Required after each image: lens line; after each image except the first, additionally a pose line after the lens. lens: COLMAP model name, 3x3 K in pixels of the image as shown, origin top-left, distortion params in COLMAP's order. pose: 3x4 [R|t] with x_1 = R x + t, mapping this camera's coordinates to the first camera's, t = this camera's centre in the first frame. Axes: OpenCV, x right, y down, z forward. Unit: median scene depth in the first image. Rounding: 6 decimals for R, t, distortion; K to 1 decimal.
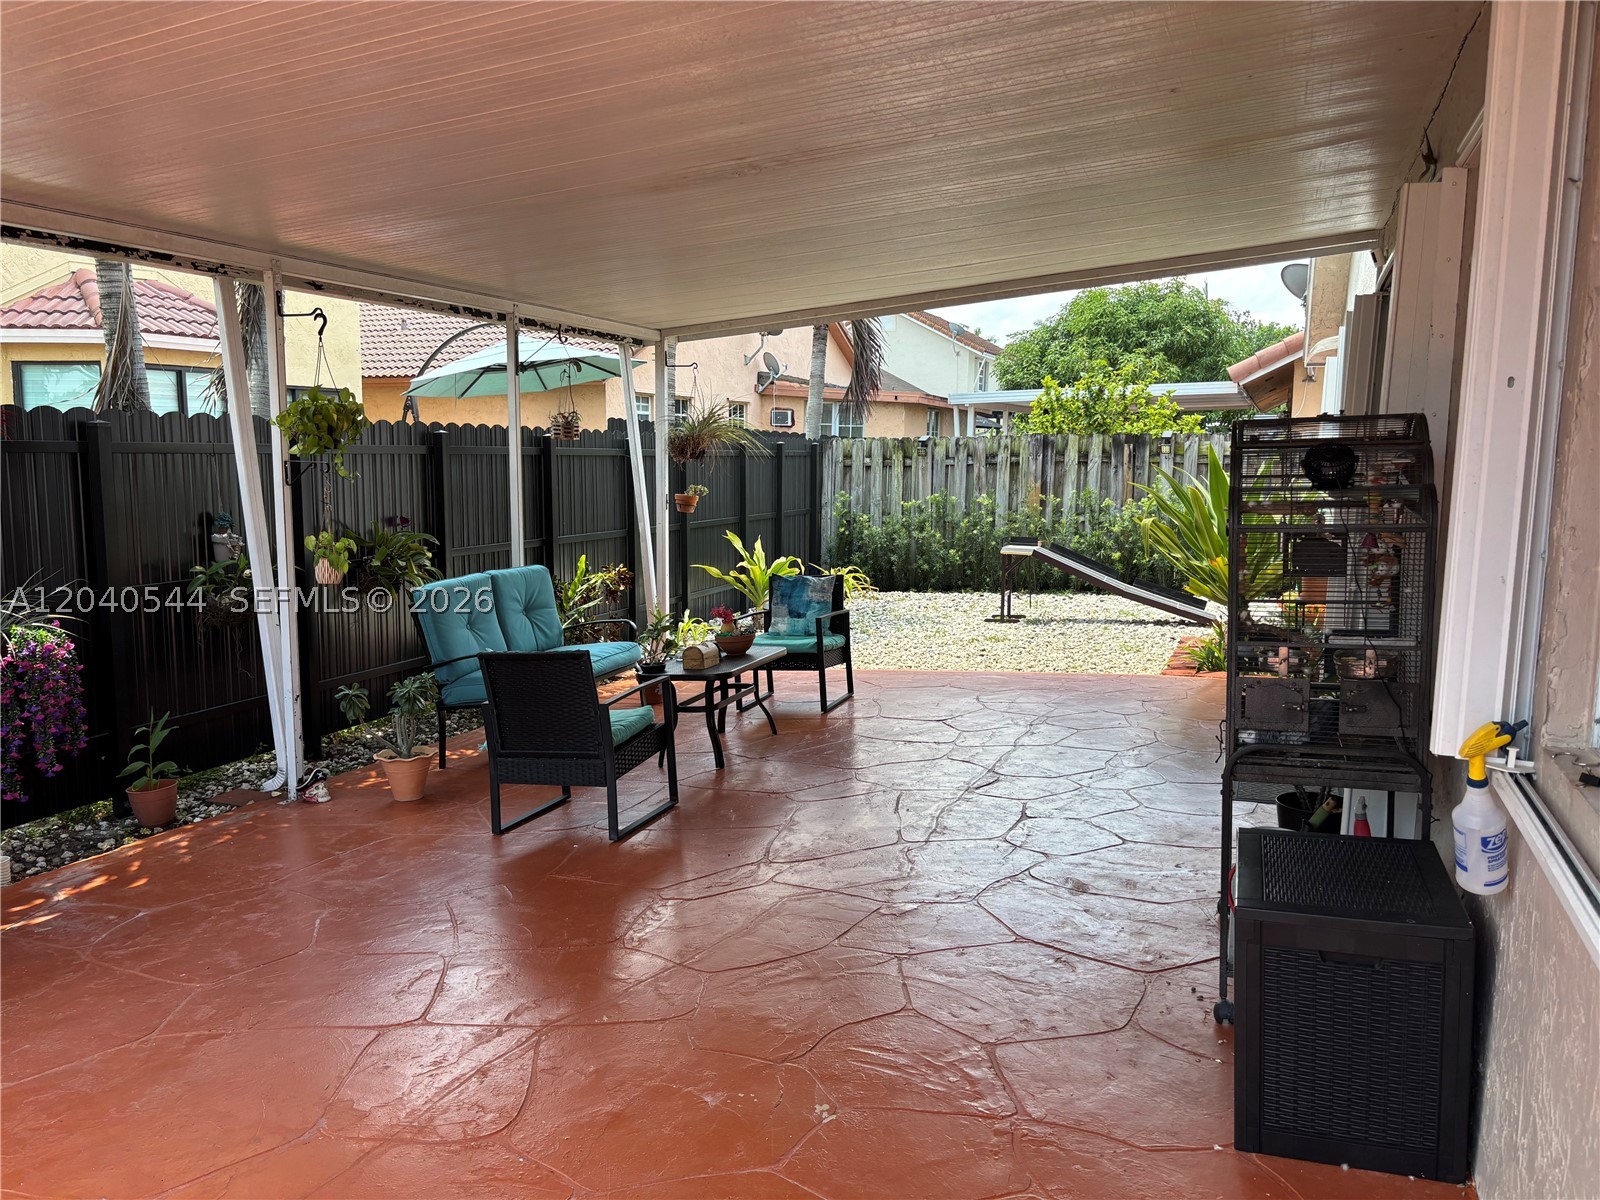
lens RADIAL K [[1208.7, 0, 795.4], [0, 1208.7, 601.0], [0, 0, 1]] dist [0.009587, -0.002269]
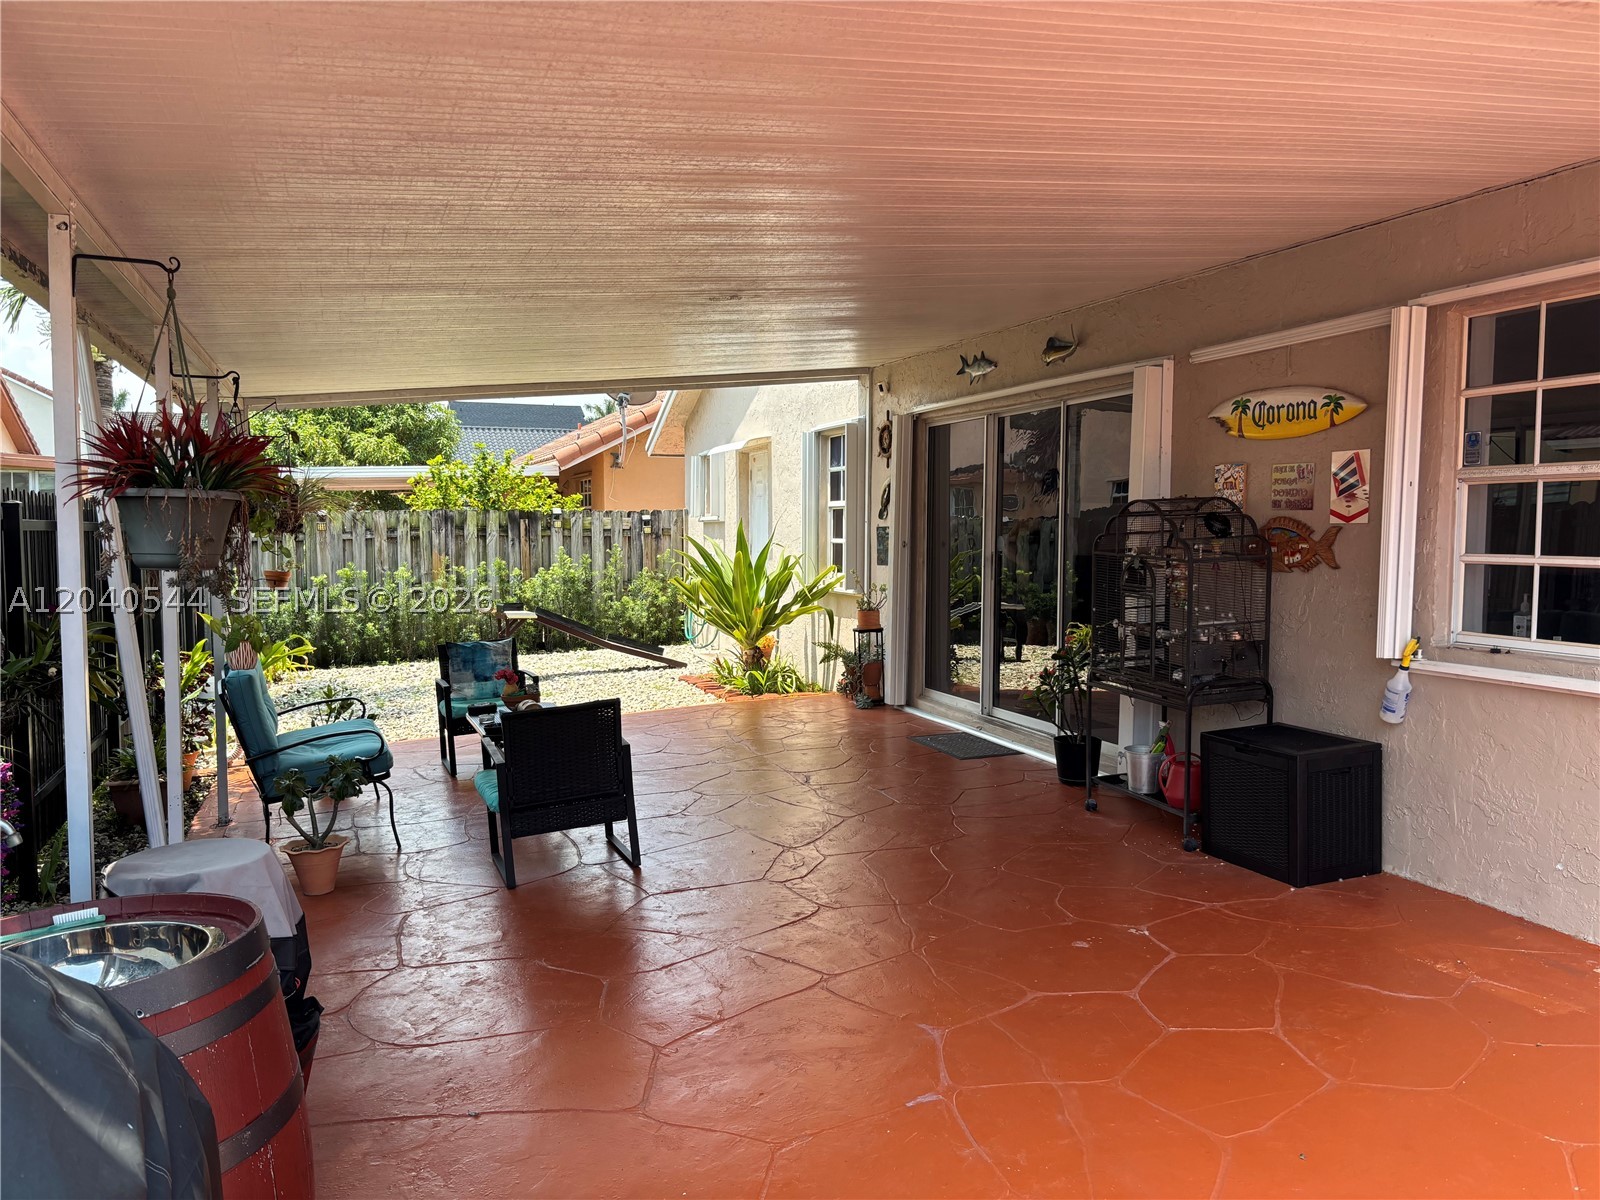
lens RADIAL K [[1208.7, 0, 799.3], [0, 1208.7, 603.9], [0, 0, 1]] dist [0.009587, -0.002269]
pose [[0.708602, -0.045935, 0.704111, -0.327005], [0.089806, 0.995635, -0.025425, -0.000908], [-0.699870, 0.081250, 0.709634, 0.036407]]
